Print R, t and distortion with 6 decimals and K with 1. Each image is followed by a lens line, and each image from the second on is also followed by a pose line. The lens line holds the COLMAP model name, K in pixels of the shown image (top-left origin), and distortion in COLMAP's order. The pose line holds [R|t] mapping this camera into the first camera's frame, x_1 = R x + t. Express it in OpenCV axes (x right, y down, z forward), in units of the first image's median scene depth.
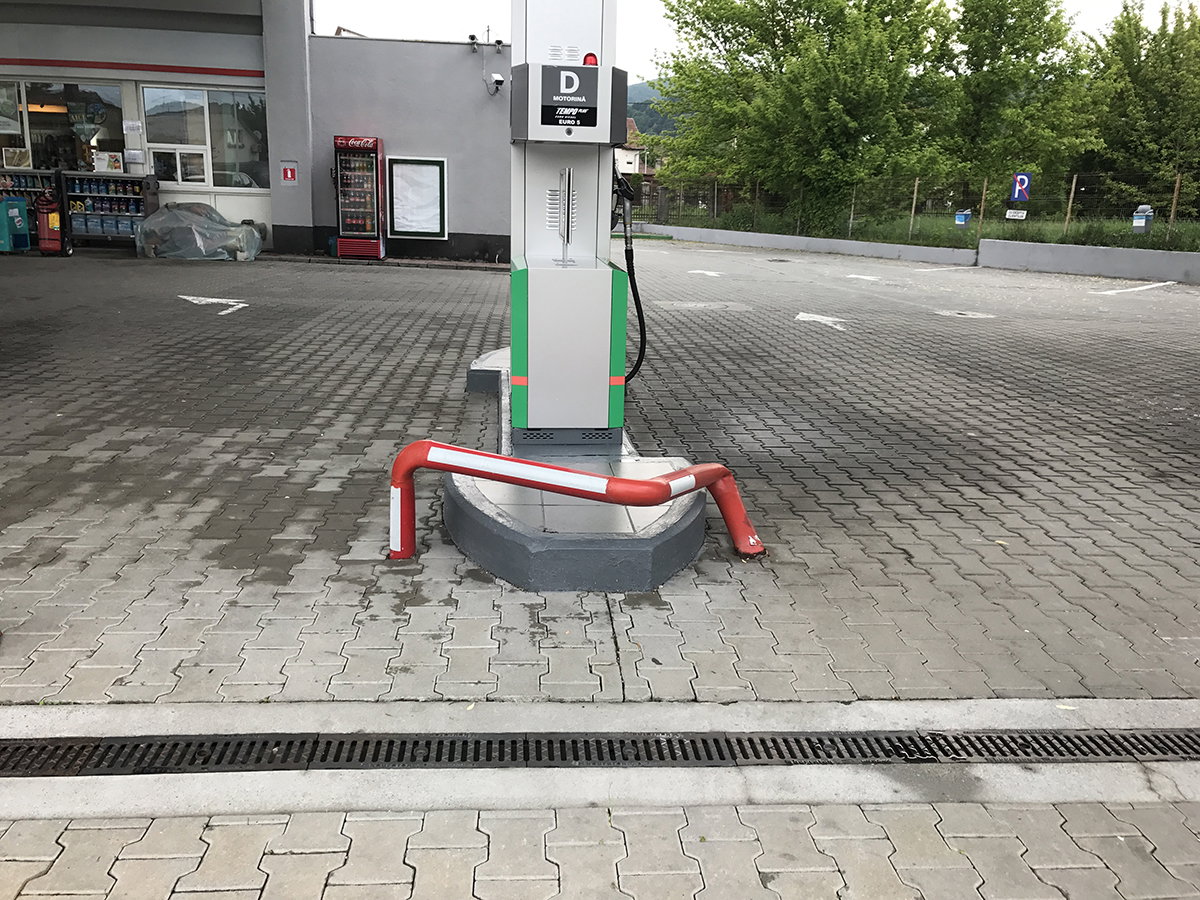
lens RADIAL K [[982.5, 0, 603.1], [0, 982.5, 444.8], [0, 0, 1]] dist [0.038537, -0.040705]
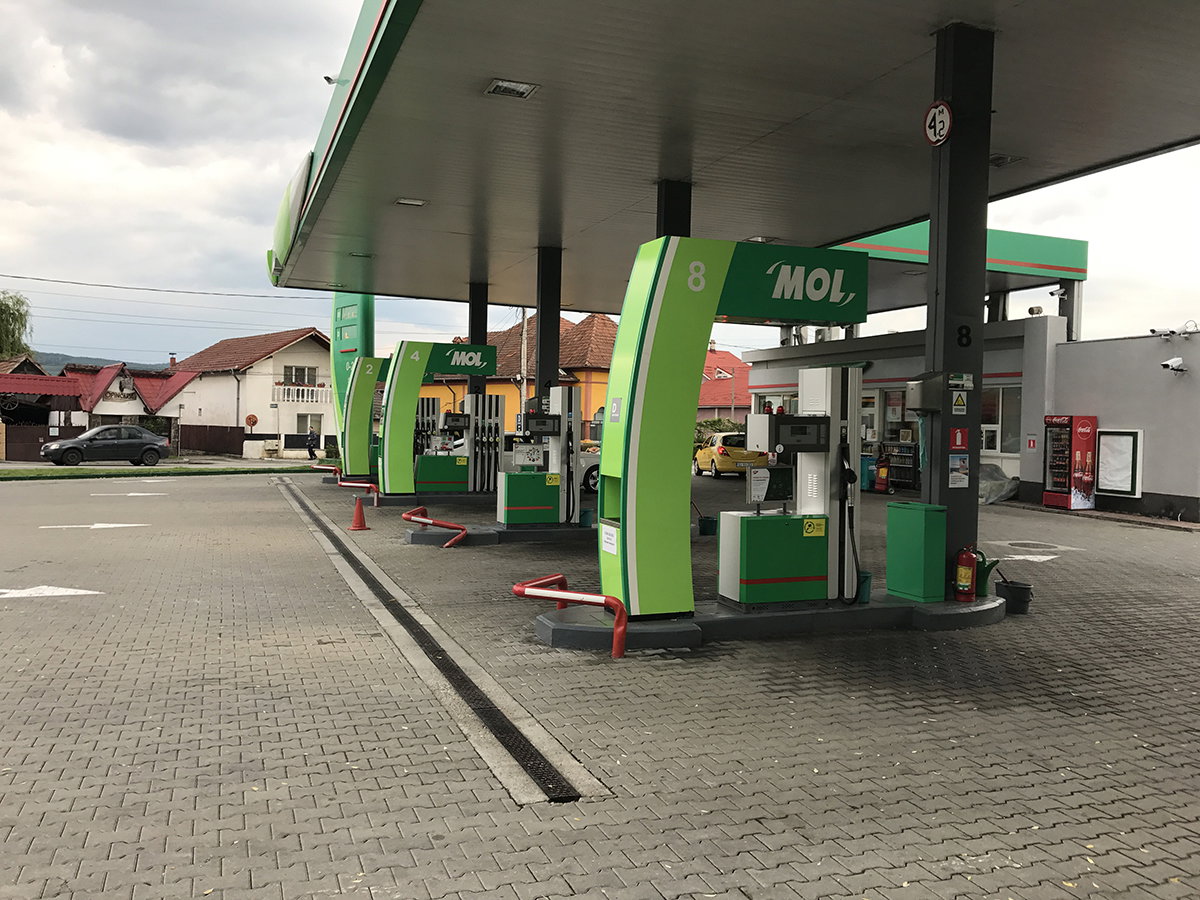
lens RADIAL K [[982.5, 0, 597.3], [0, 982.5, 443.0], [0, 0, 1]] dist [0.038537, -0.040705]
pose [[0.282472, -0.006095, -0.959256, 0.675210], [-0.248741, 0.965312, -0.079380, -0.019903], [0.926465, 0.261029, 0.271157, 0.080423]]
